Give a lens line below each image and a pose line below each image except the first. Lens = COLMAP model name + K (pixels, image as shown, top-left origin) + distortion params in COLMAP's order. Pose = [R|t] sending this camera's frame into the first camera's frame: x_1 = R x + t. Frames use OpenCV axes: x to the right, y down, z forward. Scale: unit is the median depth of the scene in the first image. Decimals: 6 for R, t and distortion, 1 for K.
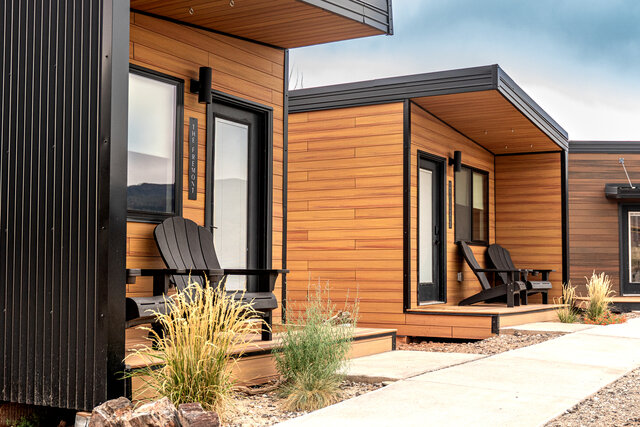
lens RADIAL K [[846.8, 0, 320.0], [0, 846.8, 213.5], [0, 0, 1]] dist [-0.008291, -0.011131]
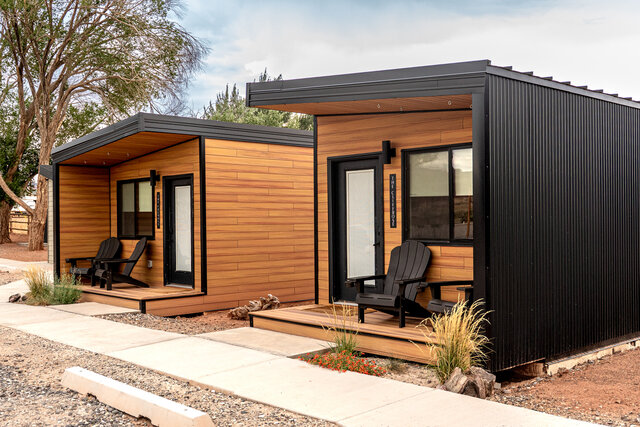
lens RADIAL K [[705.7, 0, 320.0], [0, 705.7, 213.5], [0, 0, 1]] dist [-0.000070, -0.000375]
pose [[-0.294677, -0.008254, -0.955561, 0.972612], [0.074111, 0.996754, -0.031464, 0.022359], [0.952719, -0.080089, -0.293109, 1.255536]]
